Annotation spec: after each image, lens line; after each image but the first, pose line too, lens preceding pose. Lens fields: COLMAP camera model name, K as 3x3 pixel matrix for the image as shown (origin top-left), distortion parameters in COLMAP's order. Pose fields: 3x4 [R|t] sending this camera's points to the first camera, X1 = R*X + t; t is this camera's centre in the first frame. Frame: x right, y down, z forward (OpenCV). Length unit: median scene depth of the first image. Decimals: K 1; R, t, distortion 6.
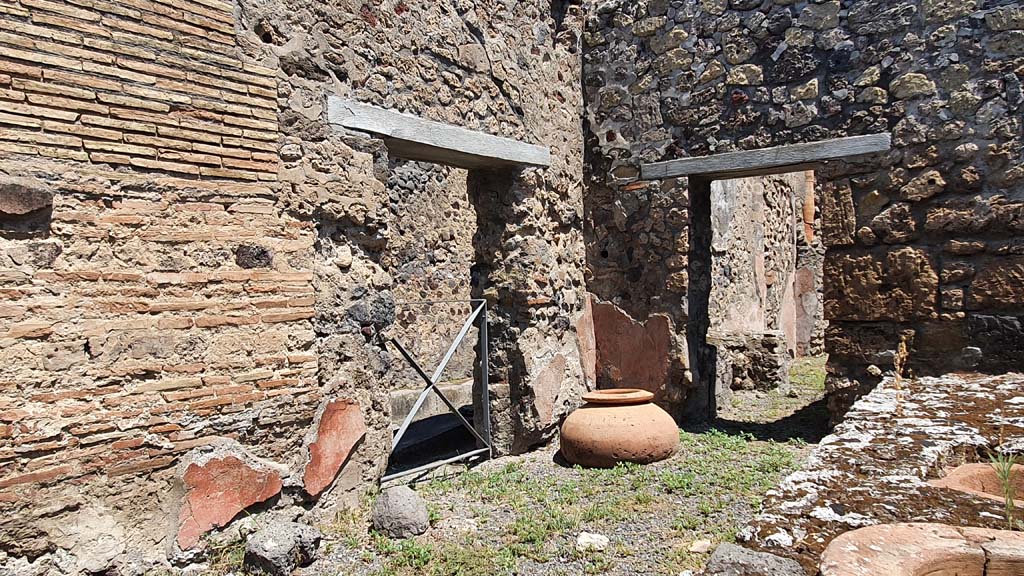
lens RADIAL K [[786.6, 0, 515.8], [0, 786.6, 301.2], [0, 0, 1]] dist [-0.018226, 0.035658]
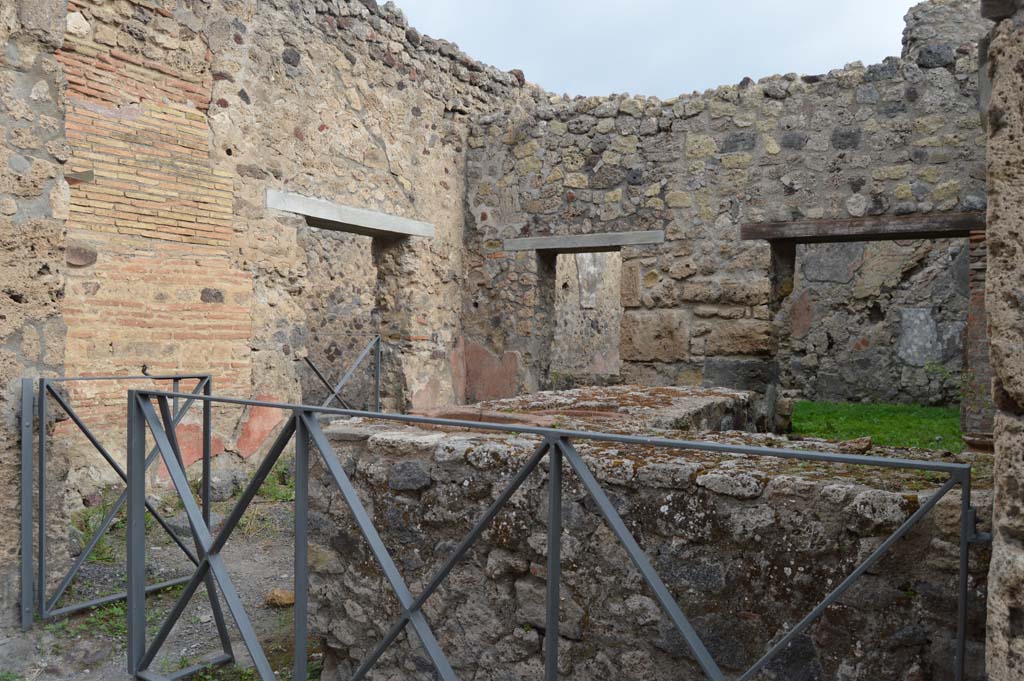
lens RADIAL K [[810.9, 0, 515.6], [0, 810.9, 341.1], [0, 0, 1]] dist [-0.093107, 0.035331]
pose [[0.997009, 0.046007, 0.062099, 0.114455], [-0.045195, 0.998874, -0.014425, 0.020052], [-0.062692, 0.011575, 0.997966, -0.417701]]
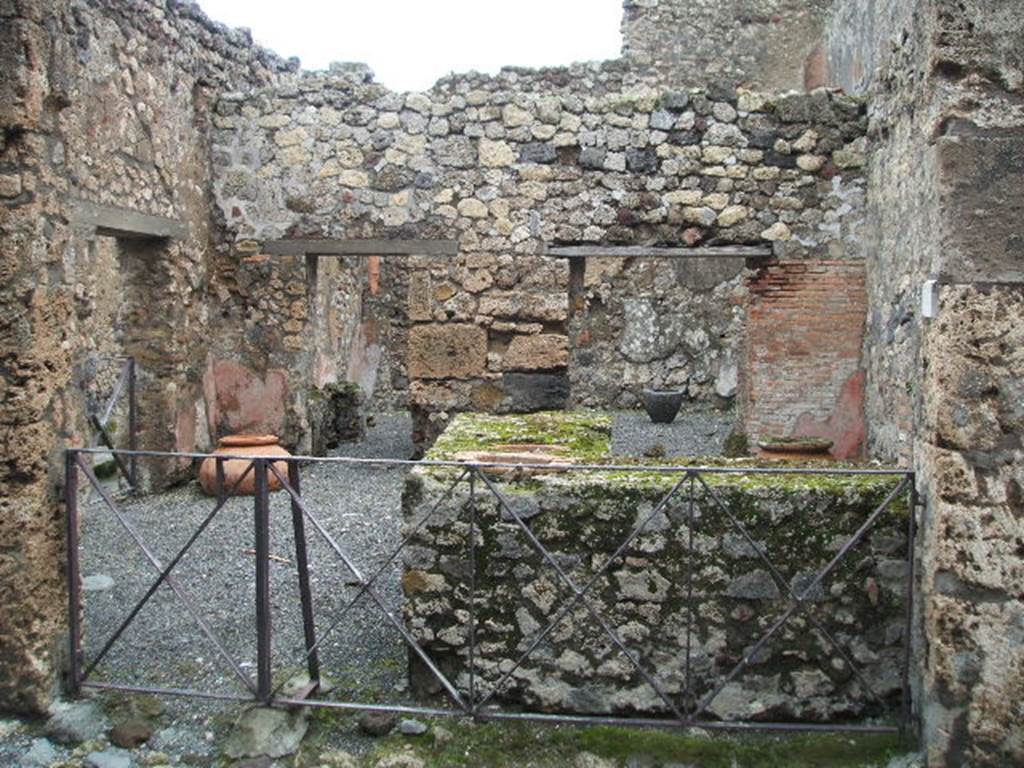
lens RADIAL K [[1183.4, 0, 518.4], [0, 1183.4, 302.2], [0, 0, 1]] dist [-0.218502, 0.145368]
pose [[0.868860, 0.034669, 0.493842, -0.404102], [-0.021883, 0.999259, -0.031649, -0.040690], [-0.494574, 0.016691, 0.868975, -0.762810]]
